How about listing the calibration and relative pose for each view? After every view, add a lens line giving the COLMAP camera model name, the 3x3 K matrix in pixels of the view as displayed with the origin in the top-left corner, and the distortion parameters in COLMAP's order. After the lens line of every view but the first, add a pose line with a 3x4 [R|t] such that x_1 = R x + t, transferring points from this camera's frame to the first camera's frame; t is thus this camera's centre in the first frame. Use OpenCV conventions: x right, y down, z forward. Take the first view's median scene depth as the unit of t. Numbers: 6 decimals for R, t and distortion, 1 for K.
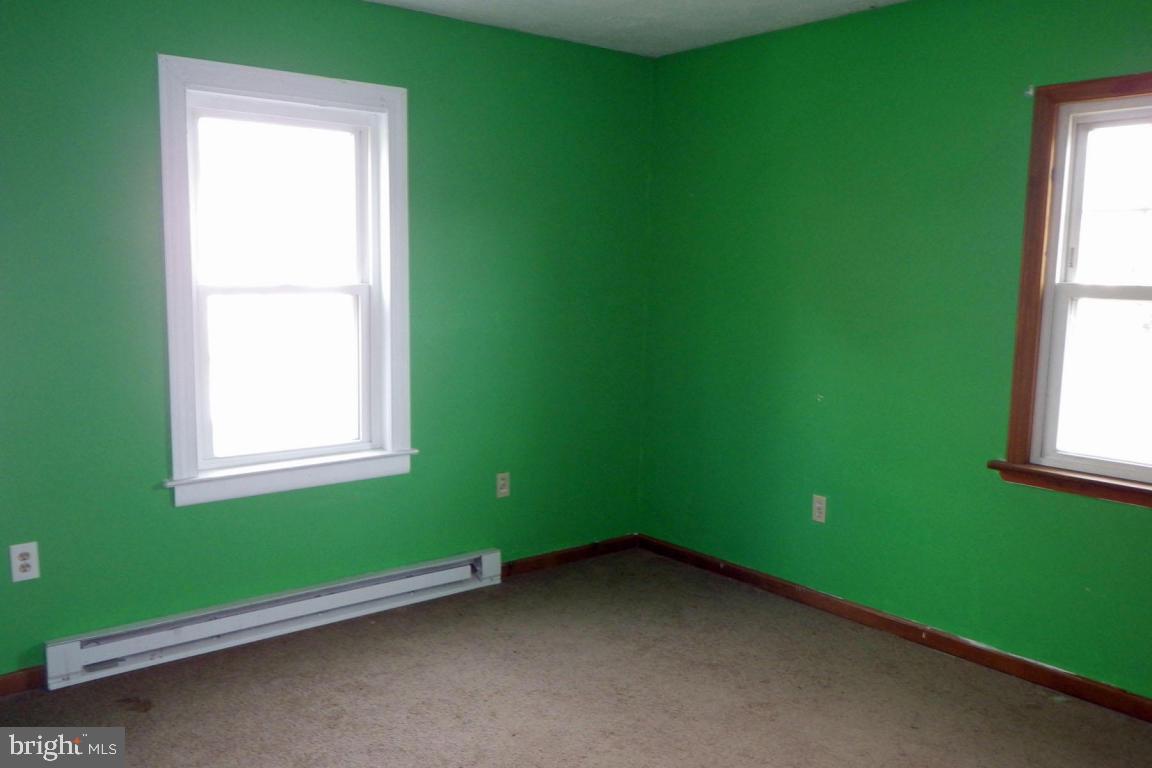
lens RADIAL K [[959.0, 0, 575.6], [0, 959.0, 387.7], [0, 0, 1]] dist [0.000853, 0.000271]
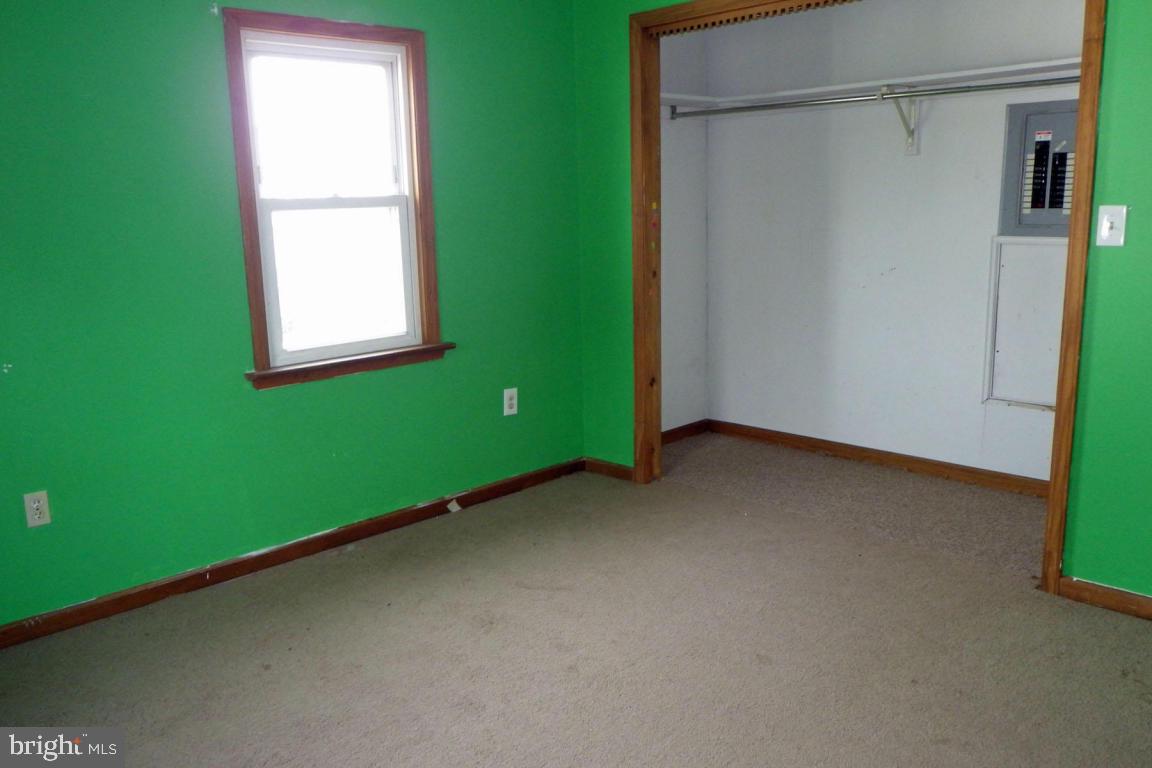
lens RADIAL K [[959.0, 0, 575.9], [0, 959.0, 381.0], [0, 0, 1]] dist [0.000853, 0.000271]
pose [[-0.078855, -0.209184, 0.974692, -0.609570], [0.149778, 0.964152, 0.219039, -0.091733], [-0.985570, 0.163259, -0.044697, 0.709550]]
